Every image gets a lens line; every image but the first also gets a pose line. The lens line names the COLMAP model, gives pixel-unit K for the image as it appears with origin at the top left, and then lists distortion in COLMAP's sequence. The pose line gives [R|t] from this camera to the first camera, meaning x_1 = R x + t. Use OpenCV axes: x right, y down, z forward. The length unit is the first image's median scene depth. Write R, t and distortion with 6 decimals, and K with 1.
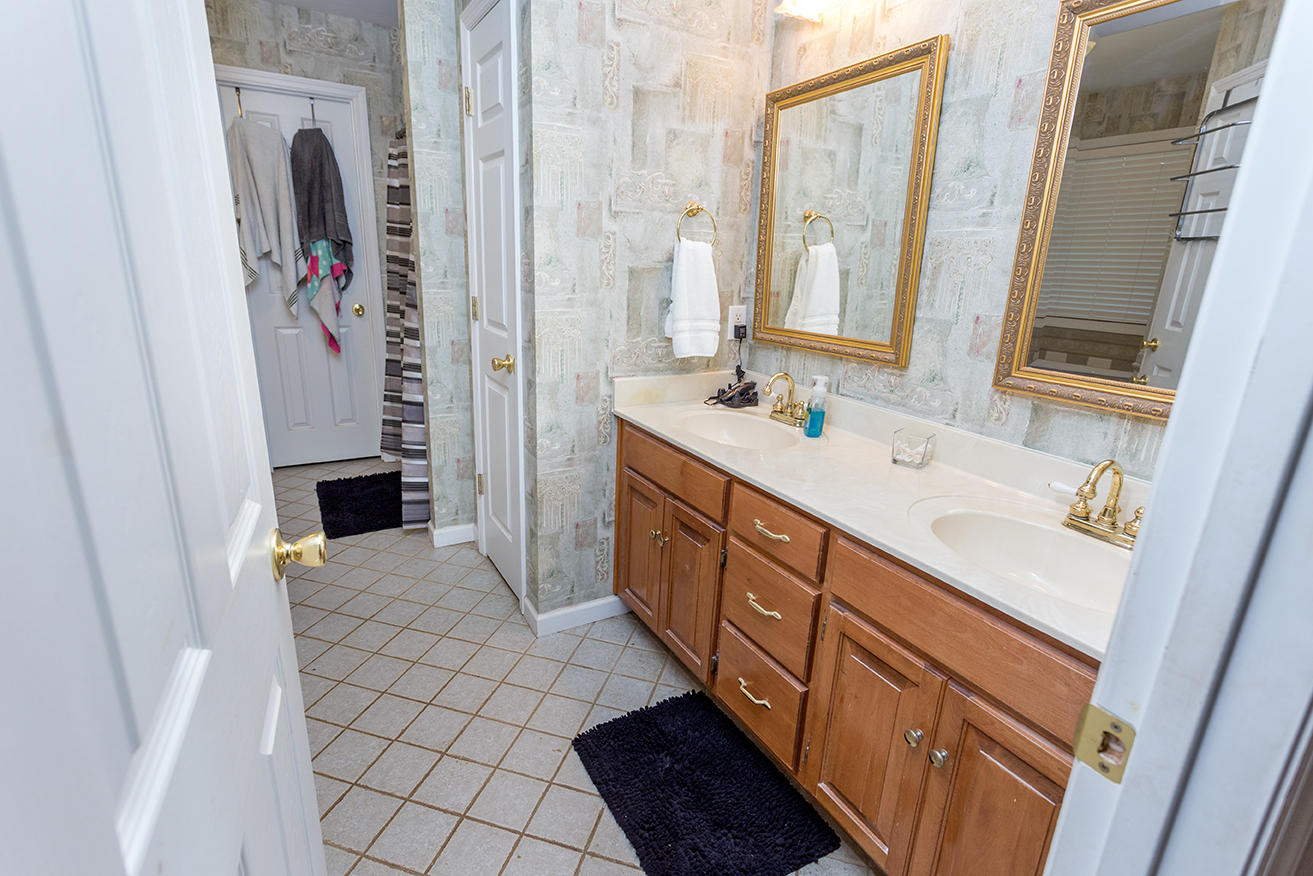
lens RADIAL K [[626.0, 0, 653.6], [0, 626.0, 438.9], [0, 0, 1]] dist [0.003816, -0.000187]
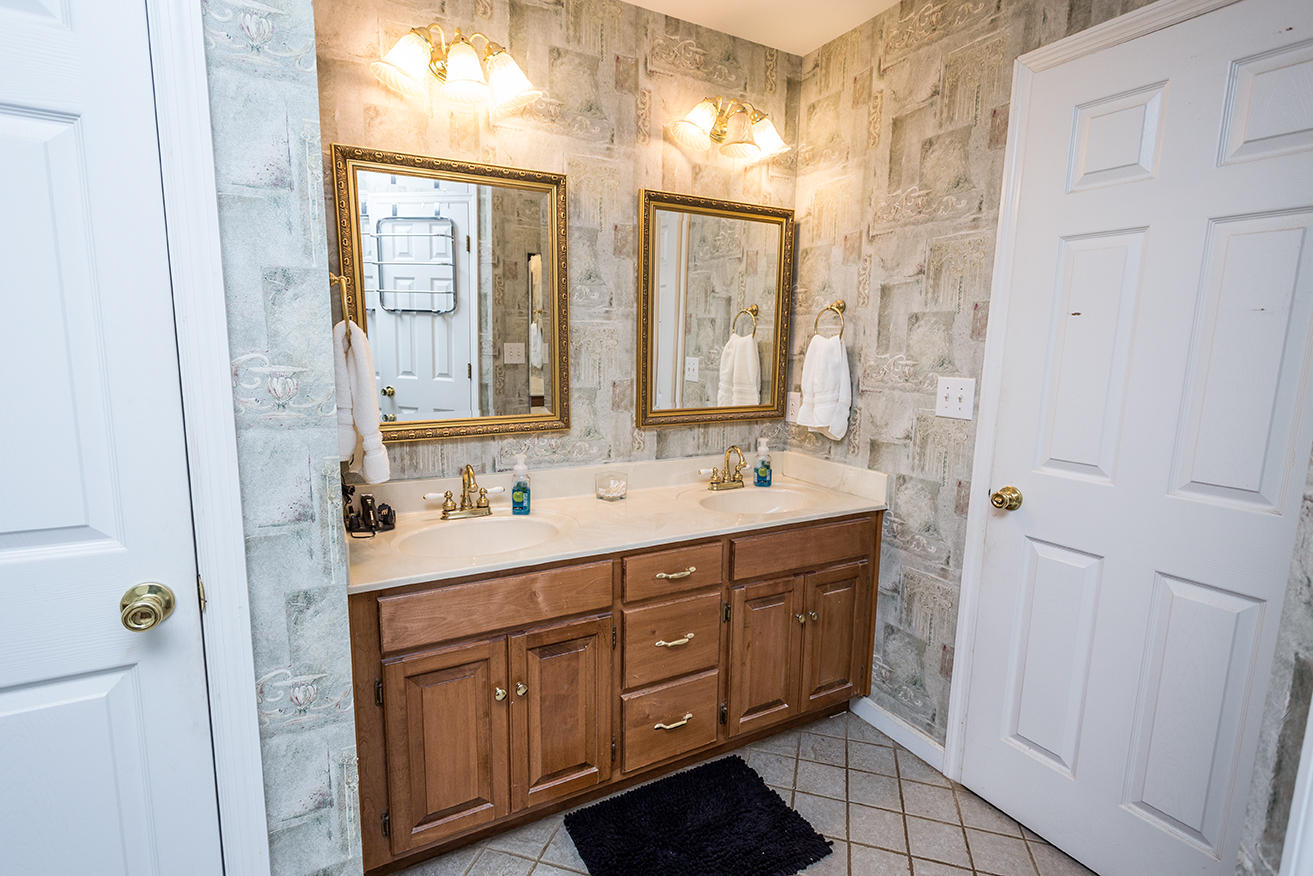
lens RADIAL K [[626.0, 0, 653.4], [0, 626.0, 438.6], [0, 0, 1]] dist [0.003816, -0.000187]
pose [[0.012776, -0.185773, 0.982510, -0.868484], [0.264016, 0.948347, 0.175880, -0.293488], [-0.964434, 0.257152, 0.061163, 0.847317]]
